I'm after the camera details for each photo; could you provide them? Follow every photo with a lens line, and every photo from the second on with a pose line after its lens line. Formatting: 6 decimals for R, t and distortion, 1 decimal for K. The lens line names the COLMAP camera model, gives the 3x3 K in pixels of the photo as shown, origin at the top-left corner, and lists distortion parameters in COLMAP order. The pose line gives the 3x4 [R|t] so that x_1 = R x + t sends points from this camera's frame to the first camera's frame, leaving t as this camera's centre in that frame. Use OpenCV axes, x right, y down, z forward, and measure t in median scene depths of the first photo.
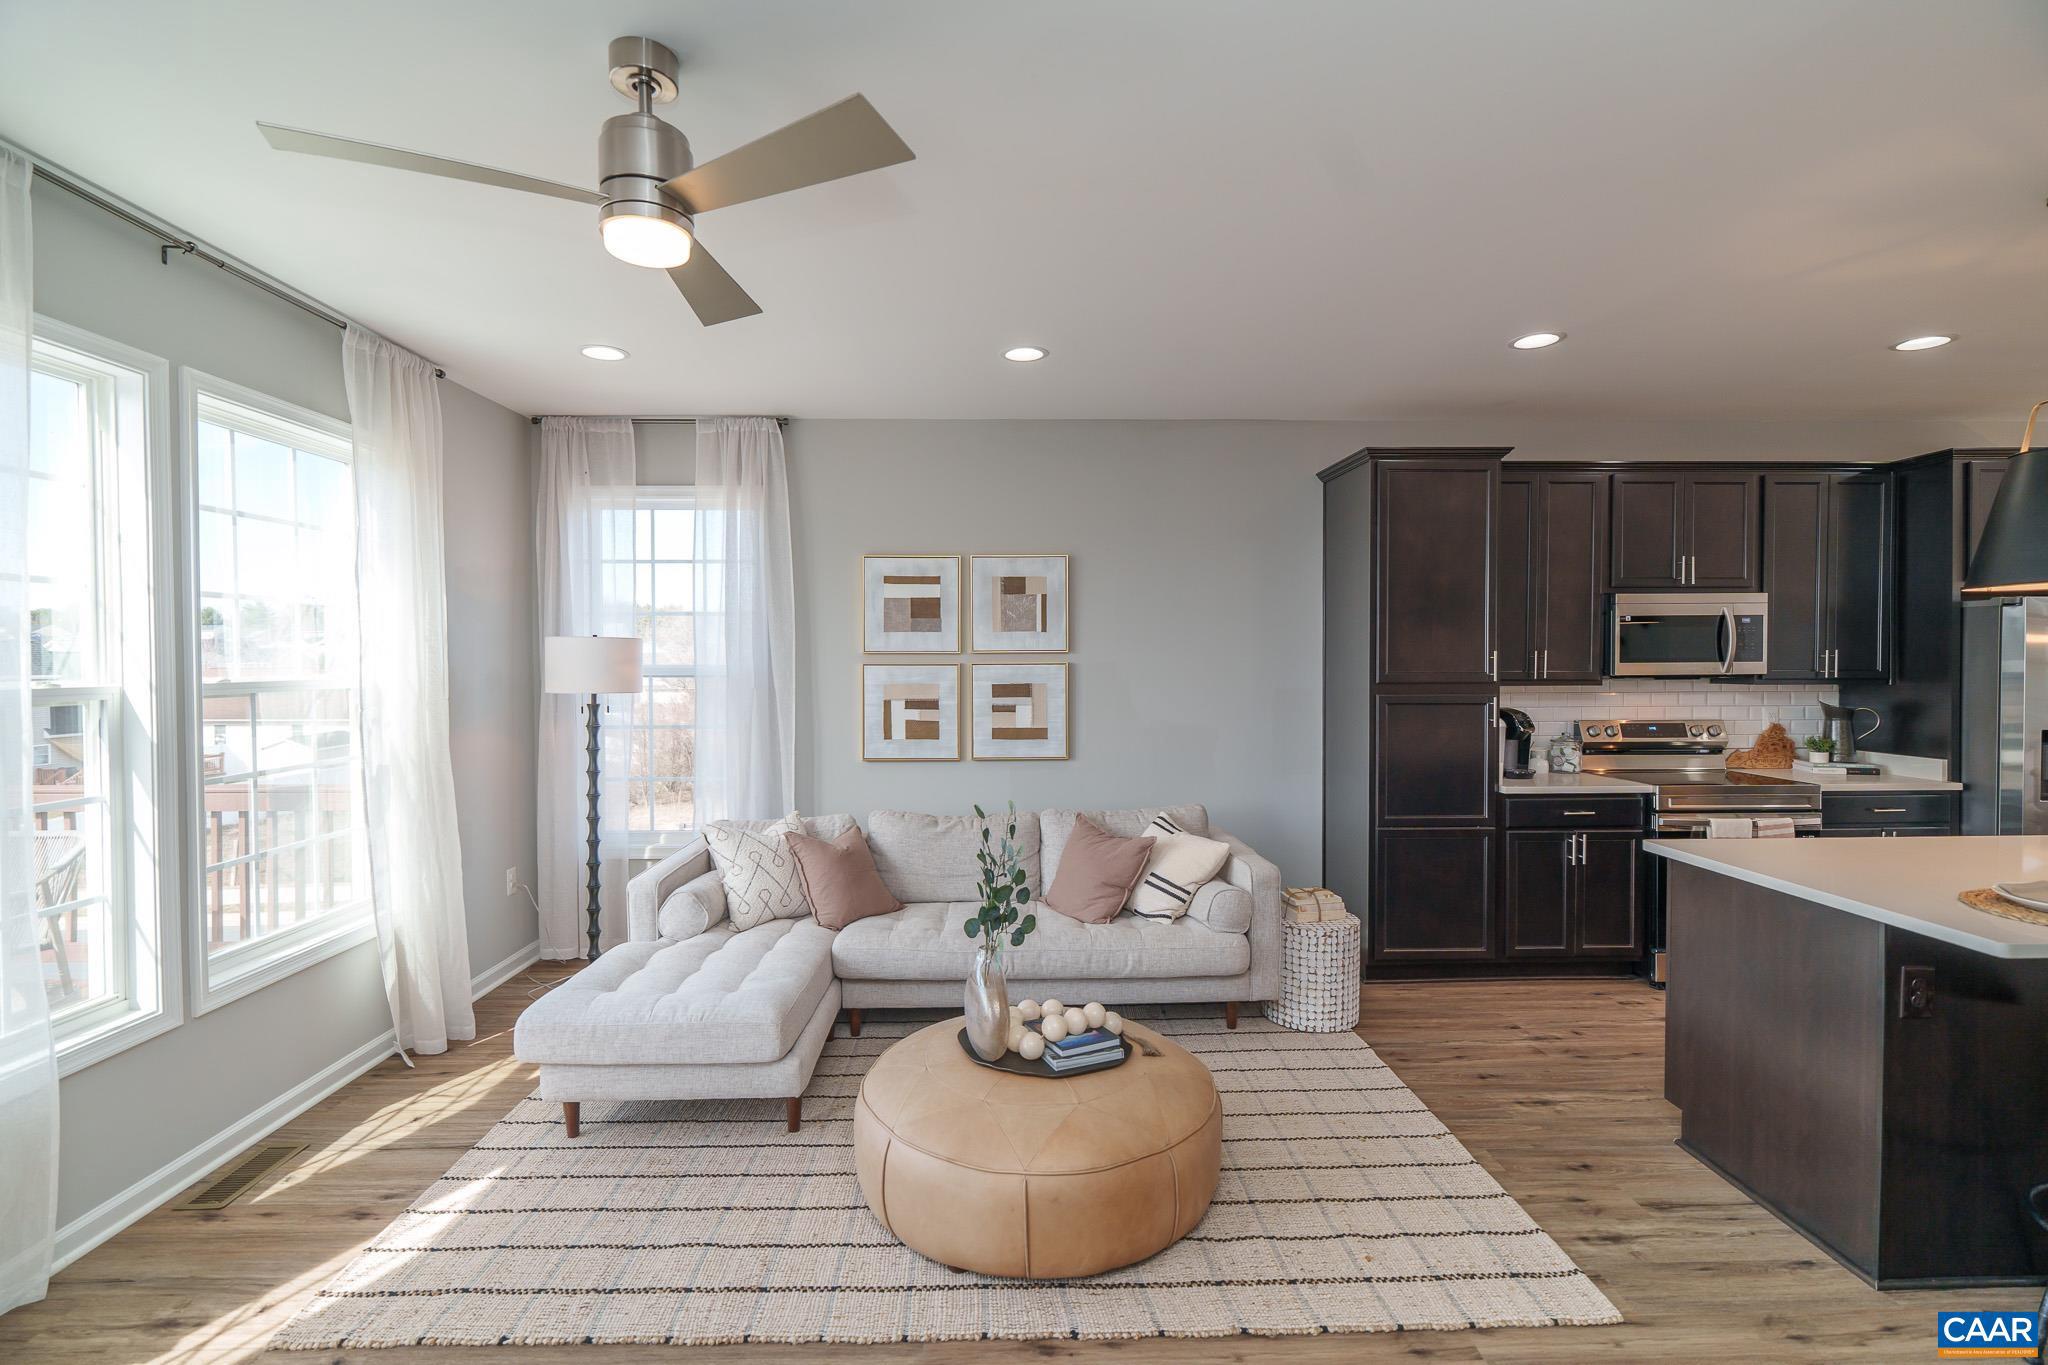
lens RADIAL K [[927.4, 0, 1021.8], [0, 927.4, 675.2], [0, 0, 1]] dist [-0.004653, 0.001060]
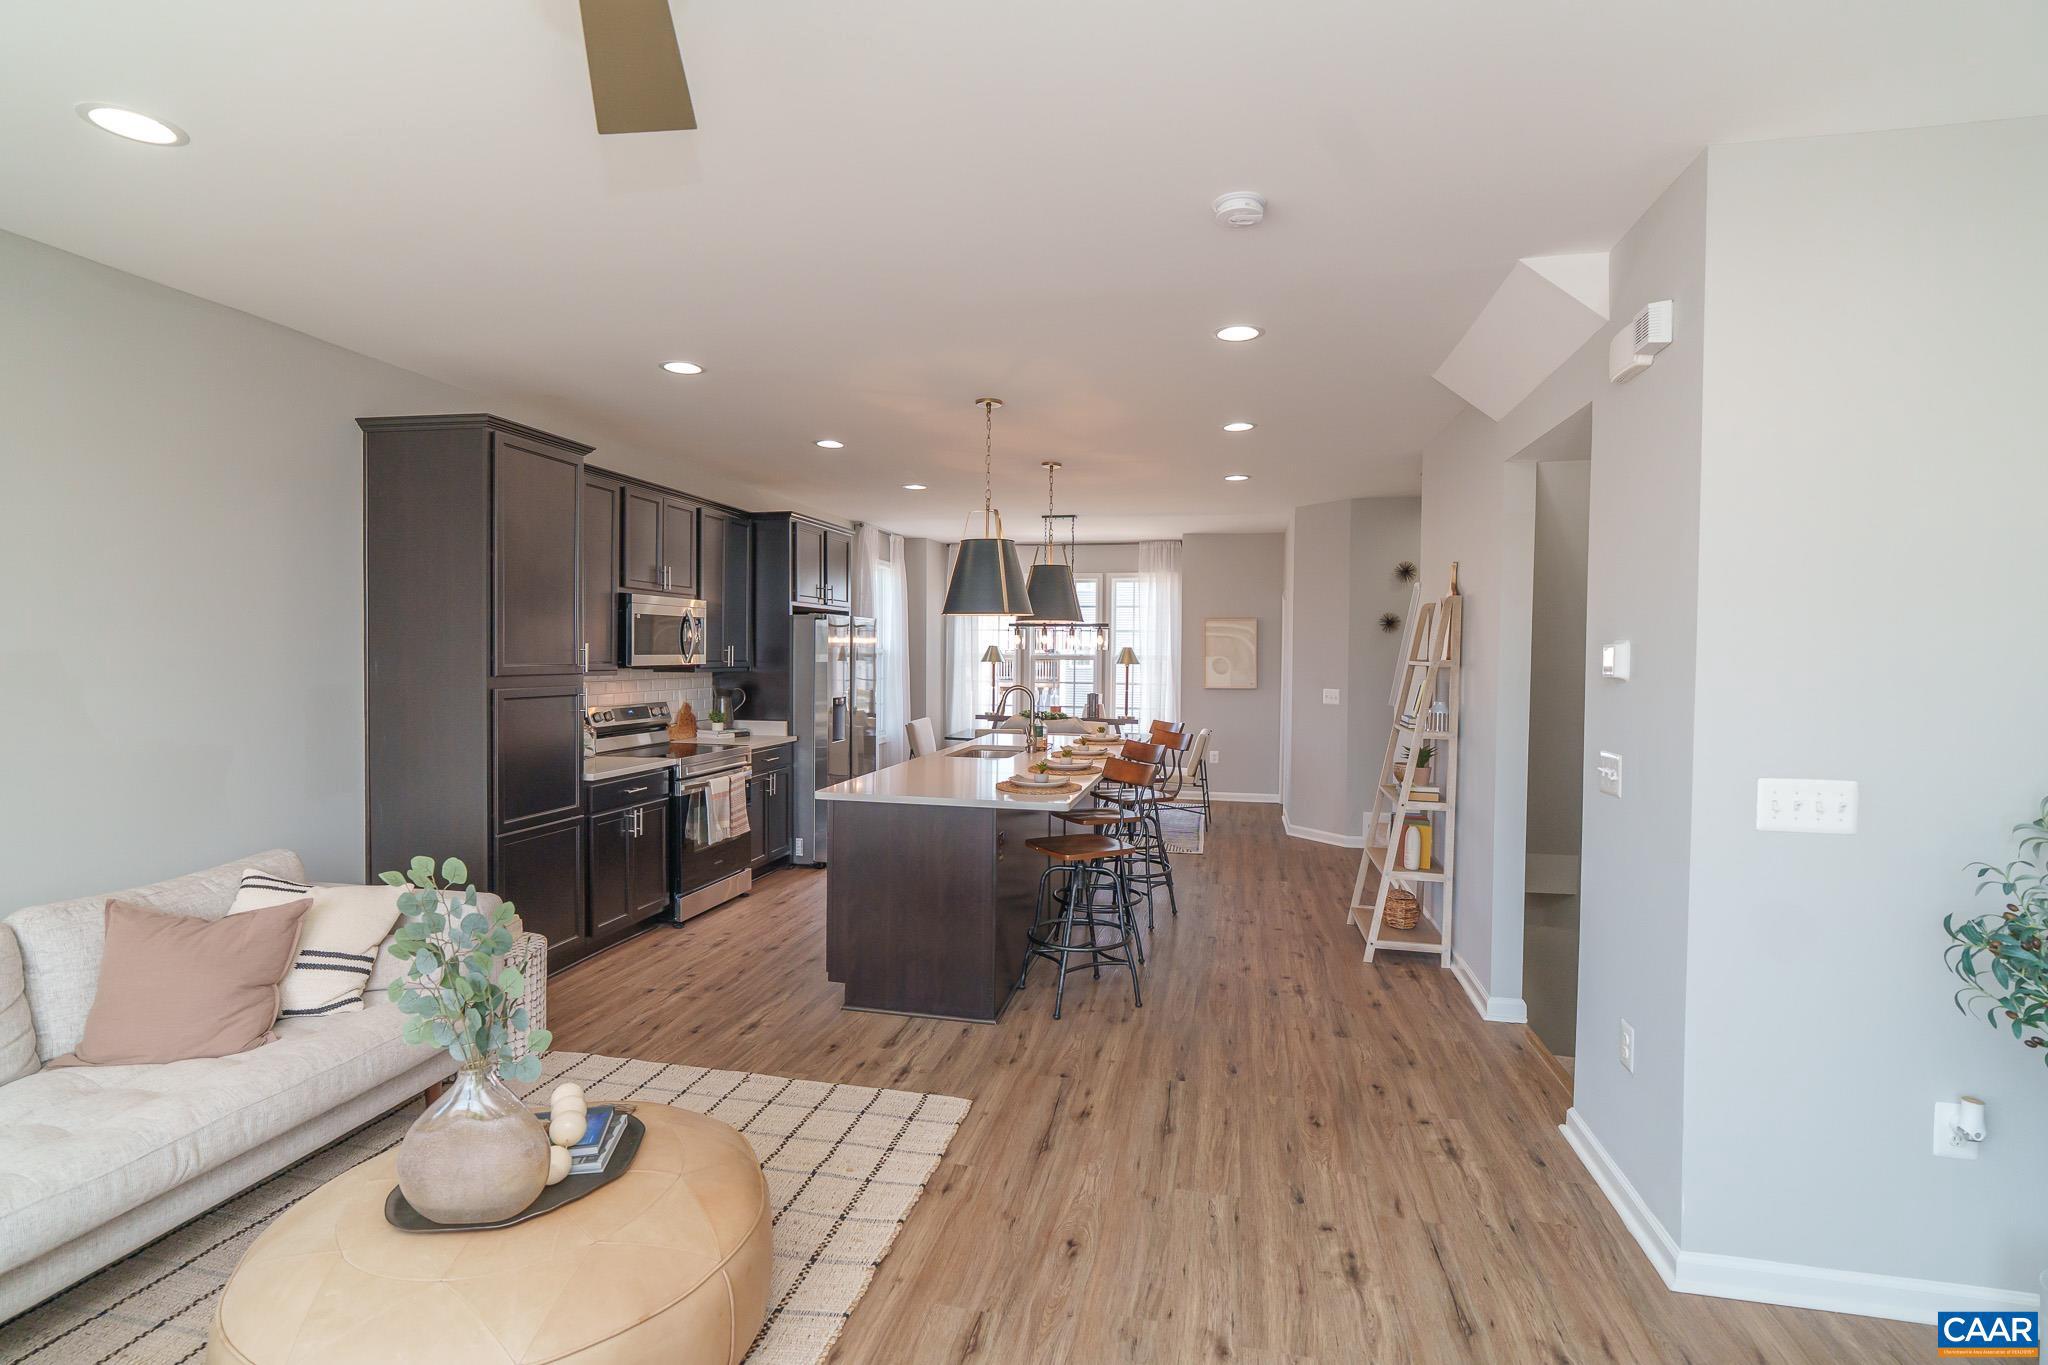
lens RADIAL K [[951.5, 0, 1024.0], [0, 951.5, 682.5], [0, 0, 1]] dist [-0.001411, 0.000071]
pose [[0.238121, -0.024202, 0.970934, -0.362151], [0.004244, 0.999706, 0.023878, -0.005027], [-0.971226, -0.001565, 0.238154, 0.253165]]
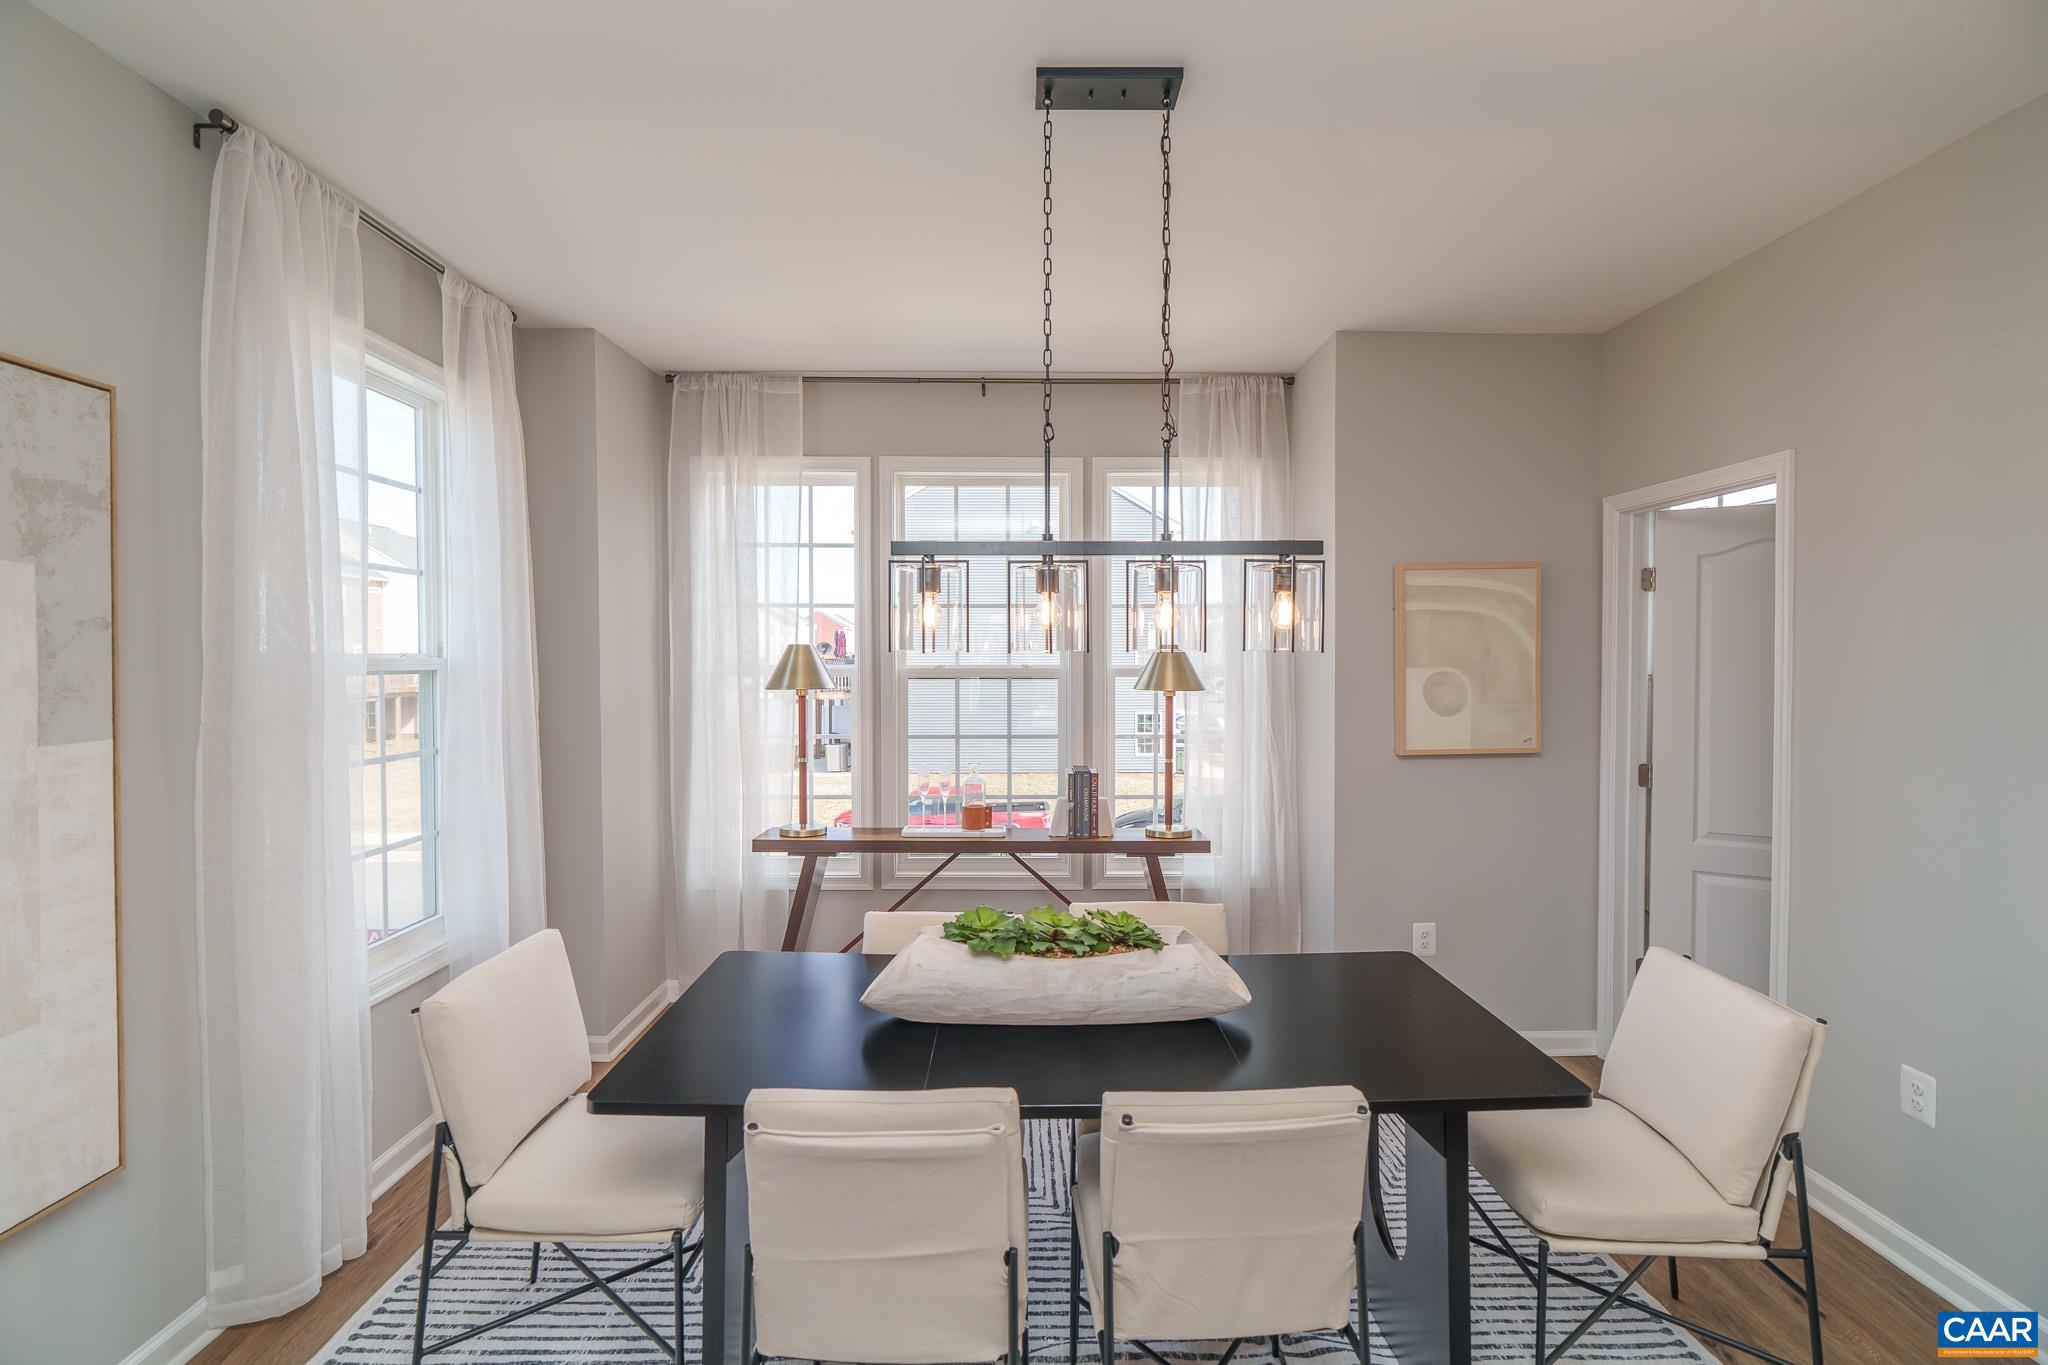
lens RADIAL K [[927.4, 0, 1021.8], [0, 927.4, 675.2], [0, 0, 1]] dist [-0.004653, 0.001060]
pose [[0.008991, -0.015703, 0.999836, 1.045819], [0.016621, 0.999741, 0.015552, -0.021651], [-0.999821, 0.016479, 0.009249, 0.672586]]
